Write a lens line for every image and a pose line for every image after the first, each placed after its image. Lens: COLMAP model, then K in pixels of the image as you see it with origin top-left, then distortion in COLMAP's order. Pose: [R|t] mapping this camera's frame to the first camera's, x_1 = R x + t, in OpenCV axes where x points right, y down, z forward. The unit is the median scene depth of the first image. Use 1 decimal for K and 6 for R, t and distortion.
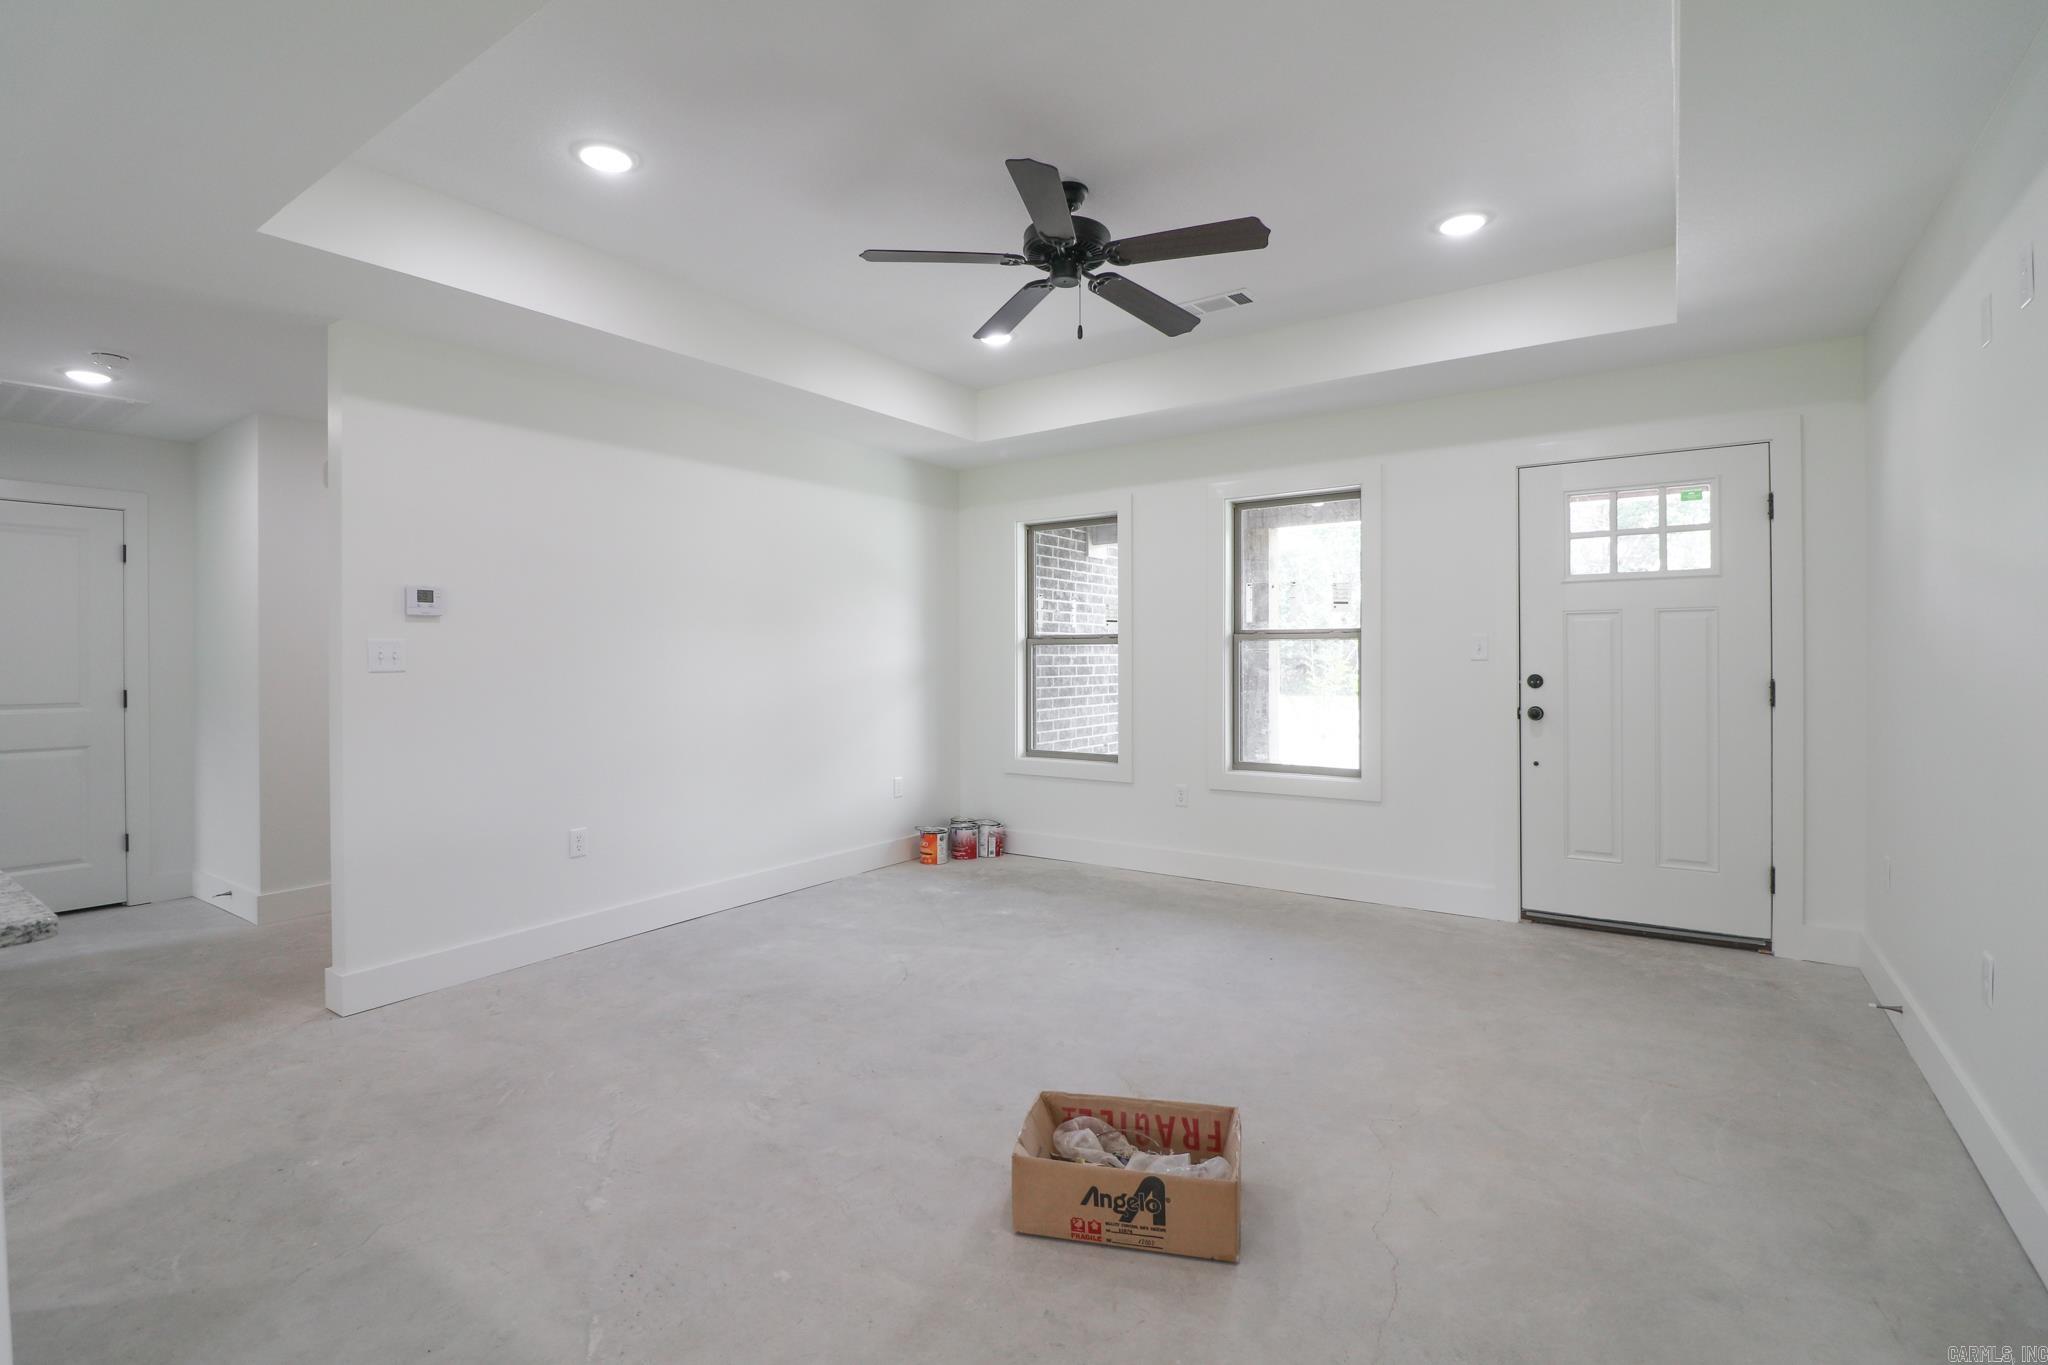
lens RADIAL K [[945.9, 0, 1008.5], [0, 945.9, 662.6], [0, 0, 1]] dist [0.000590, -0.013934]
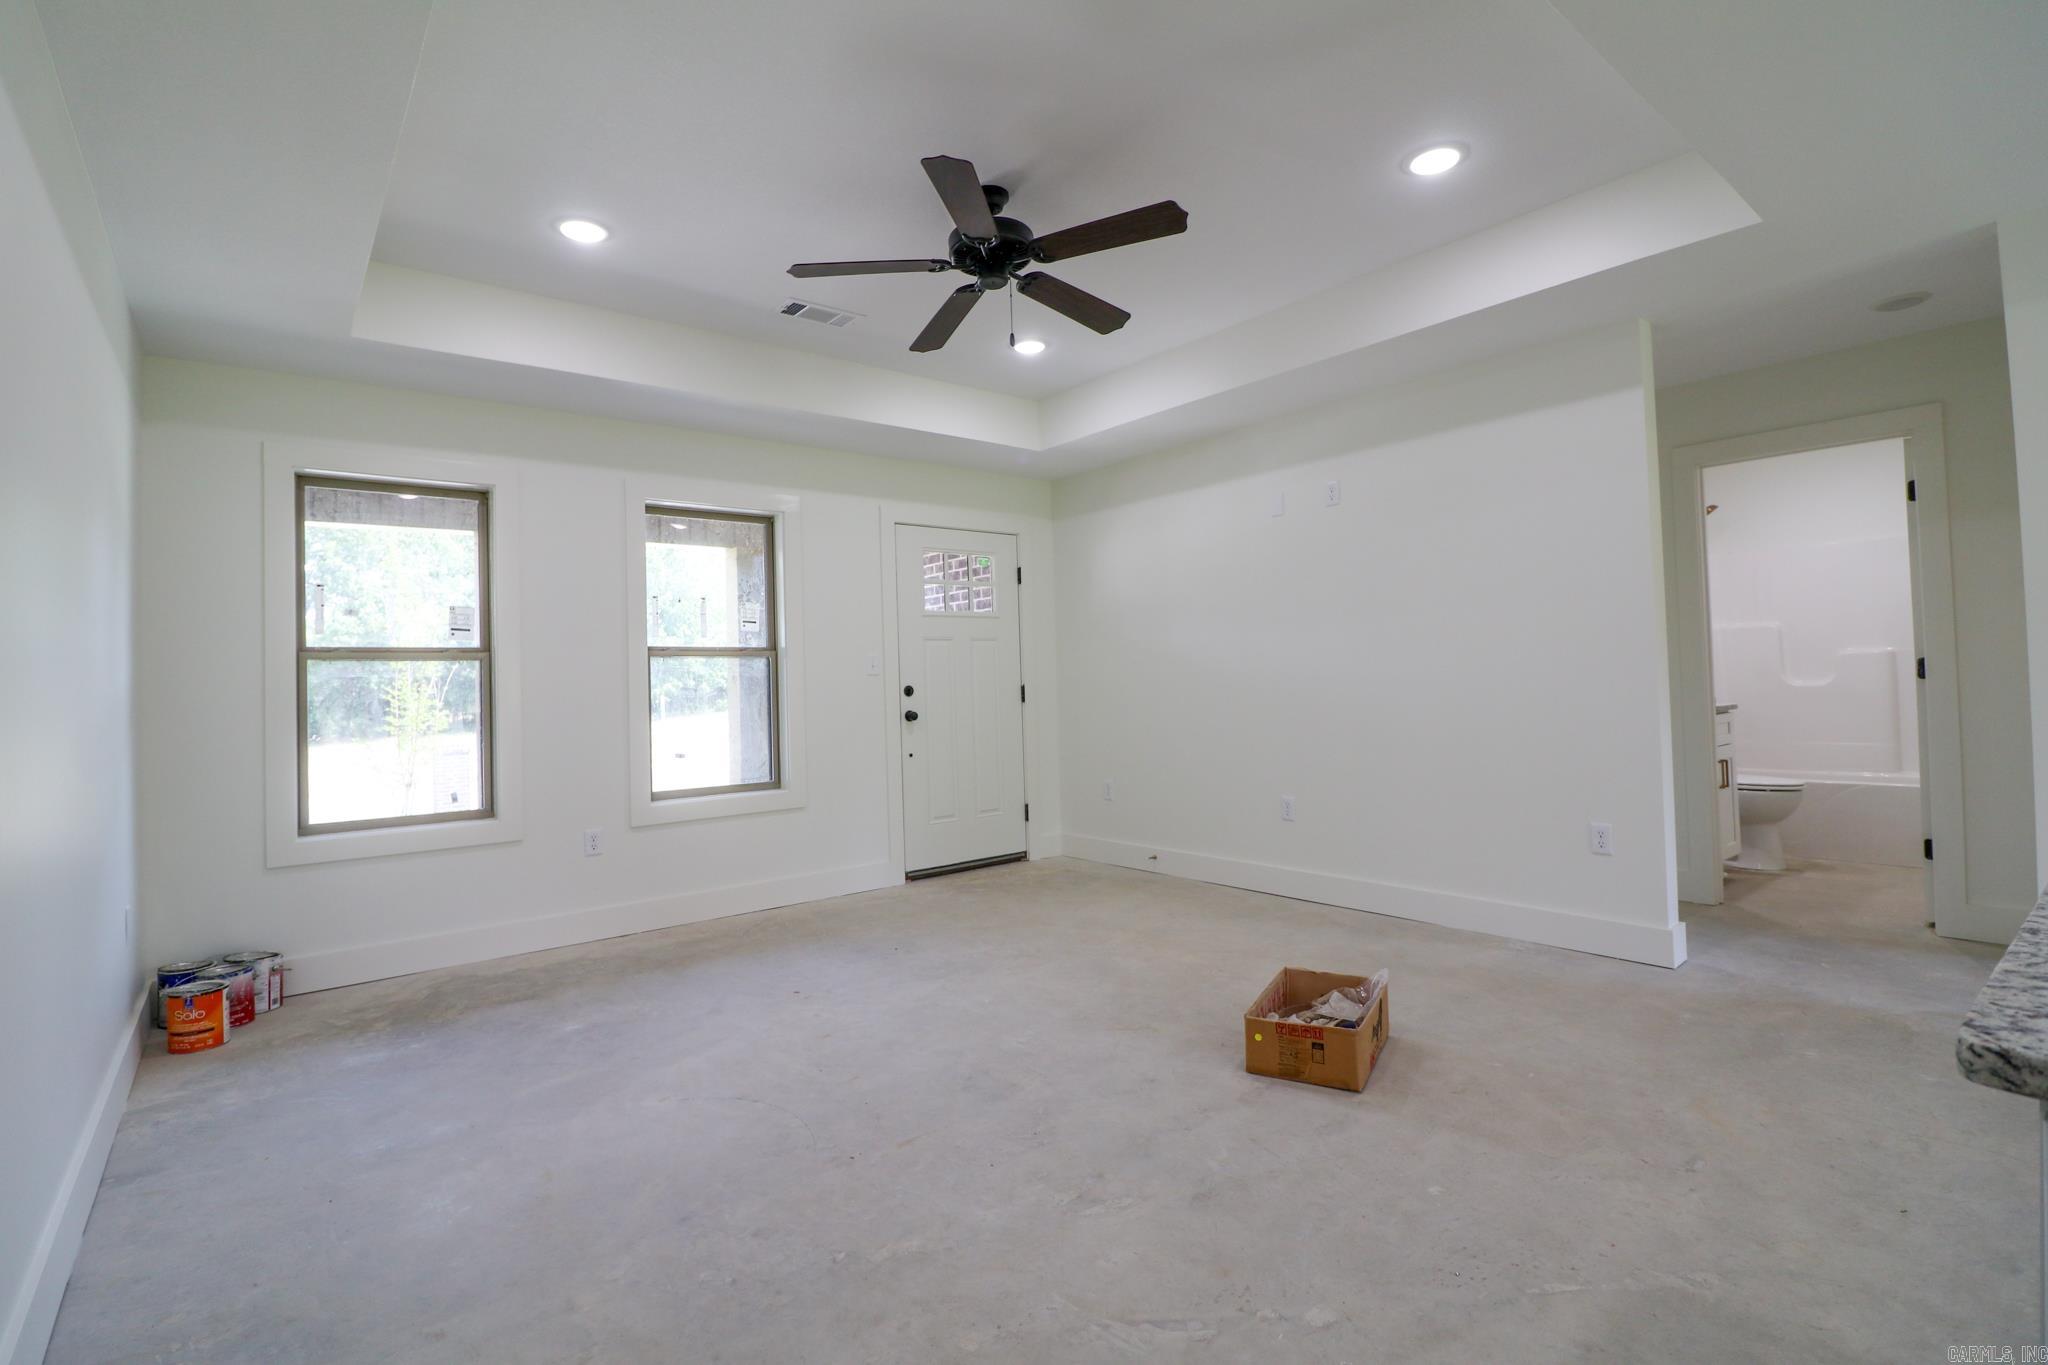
lens RADIAL K [[945.6, 0, 1018.9], [0, 945.6, 655.9], [0, 0, 1]] dist [0.001322, -0.010671]
pose [[0.277081, 0.026305, 0.960487, -0.645408], [0.031699, 0.998831, -0.036499, 0.024271], [-0.960324, 0.040560, 0.275923, 0.508541]]
